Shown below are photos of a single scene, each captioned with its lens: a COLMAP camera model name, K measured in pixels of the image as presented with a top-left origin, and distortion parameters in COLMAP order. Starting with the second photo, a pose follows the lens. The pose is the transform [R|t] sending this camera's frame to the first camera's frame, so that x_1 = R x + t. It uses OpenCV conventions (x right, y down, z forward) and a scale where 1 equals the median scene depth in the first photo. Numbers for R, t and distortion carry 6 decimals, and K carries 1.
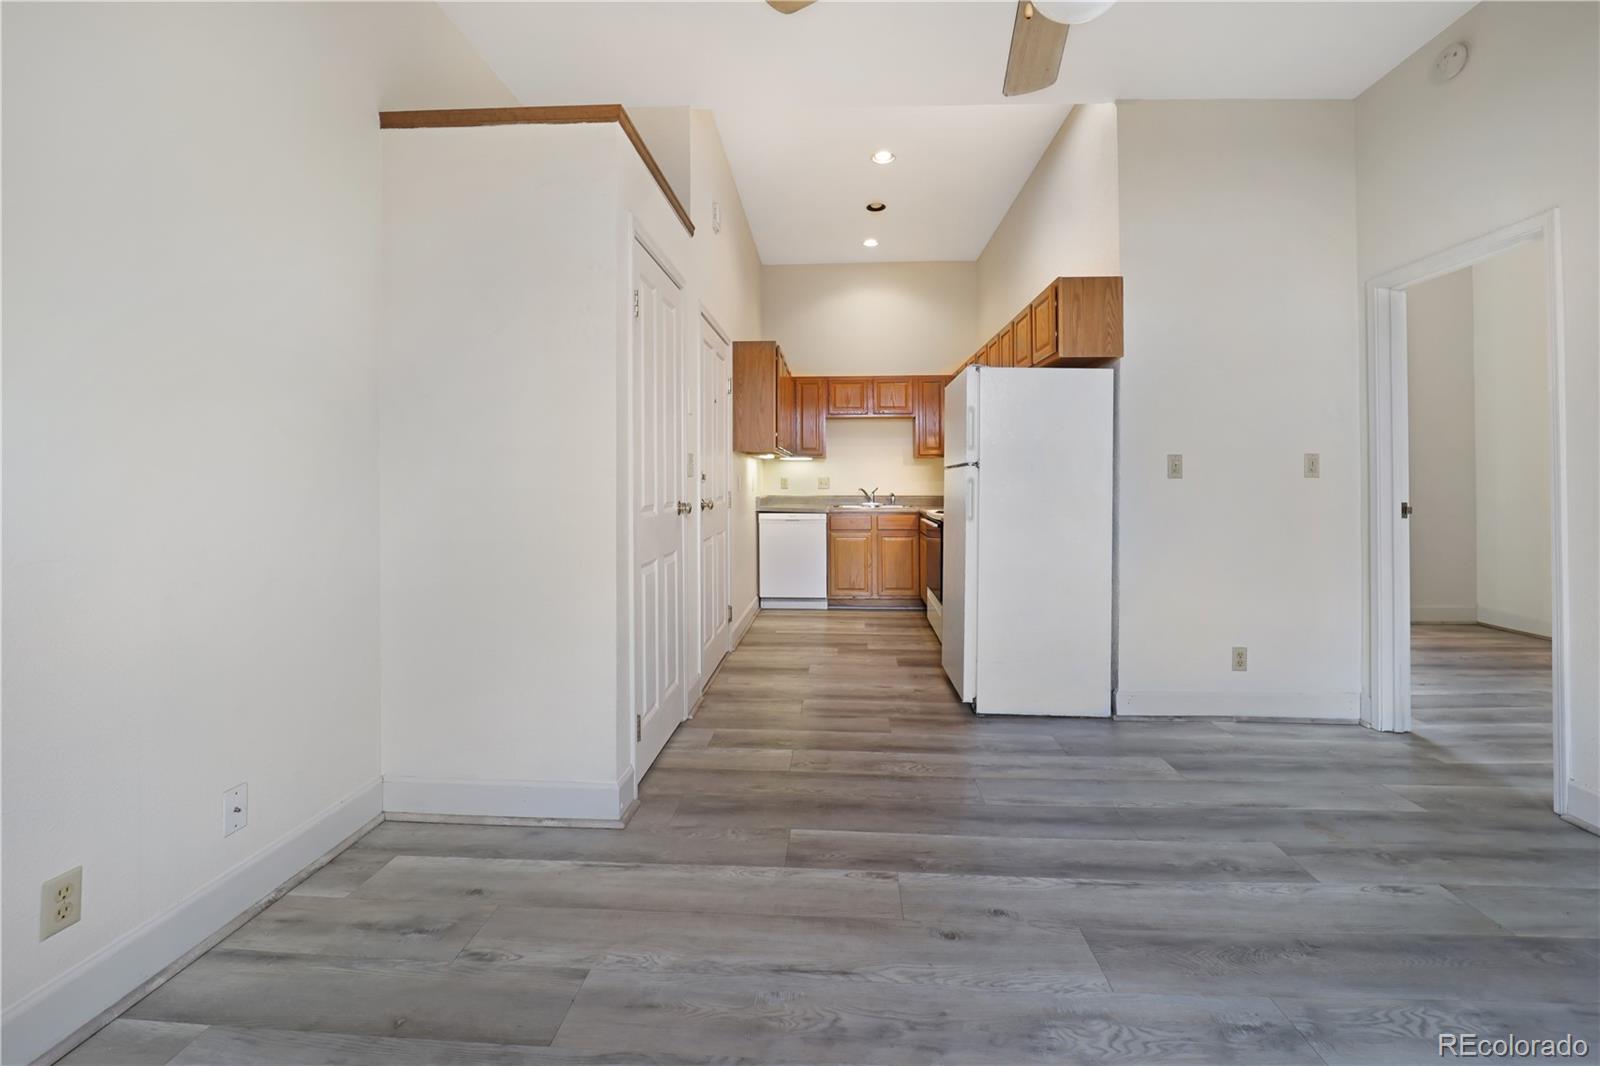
lens RADIAL K [[697.9, 0, 803.5], [0, 697.9, 477.5], [0, 0, 1]] dist [-0.013512, -0.000695]
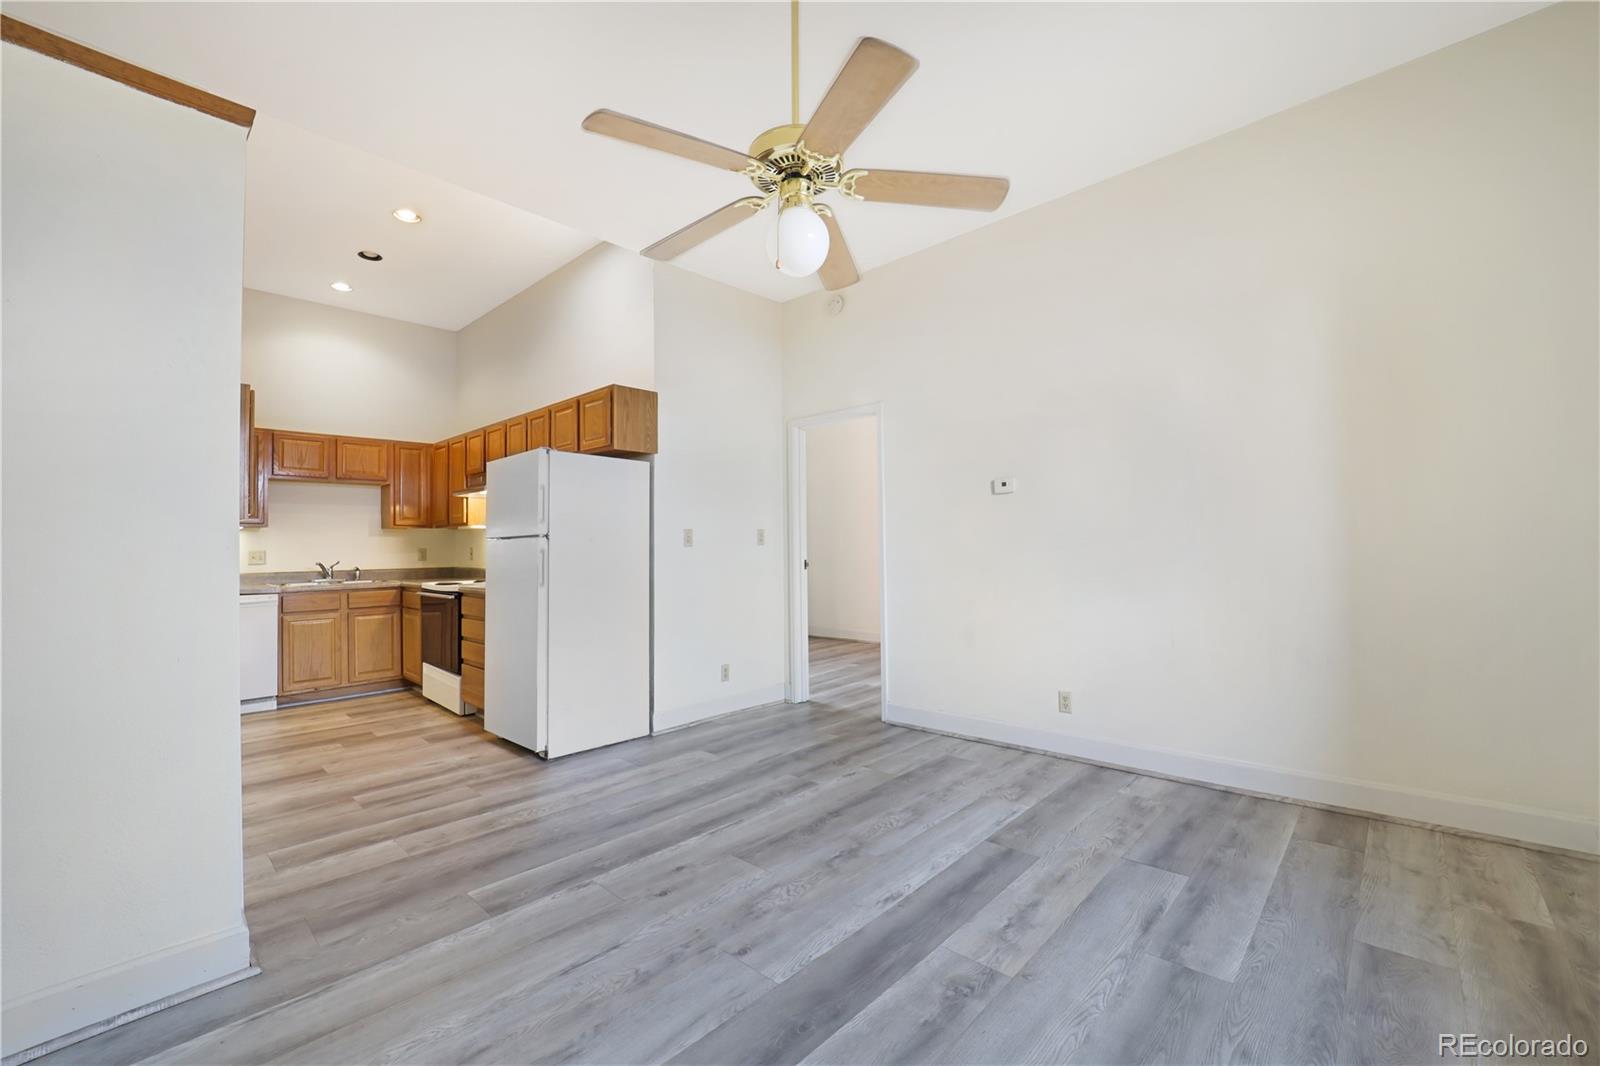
lens RADIAL K [[655.7, 0, 852.8], [0, 655.7, 532.6], [0, 0, 1]] dist [-0.015630, -0.000403]
pose [[0.601506, 0.006756, 0.798840, -0.379088], [0.011534, 0.999787, -0.017140, -0.000771], [-0.798785, 0.019524, 0.601299, -0.032527]]
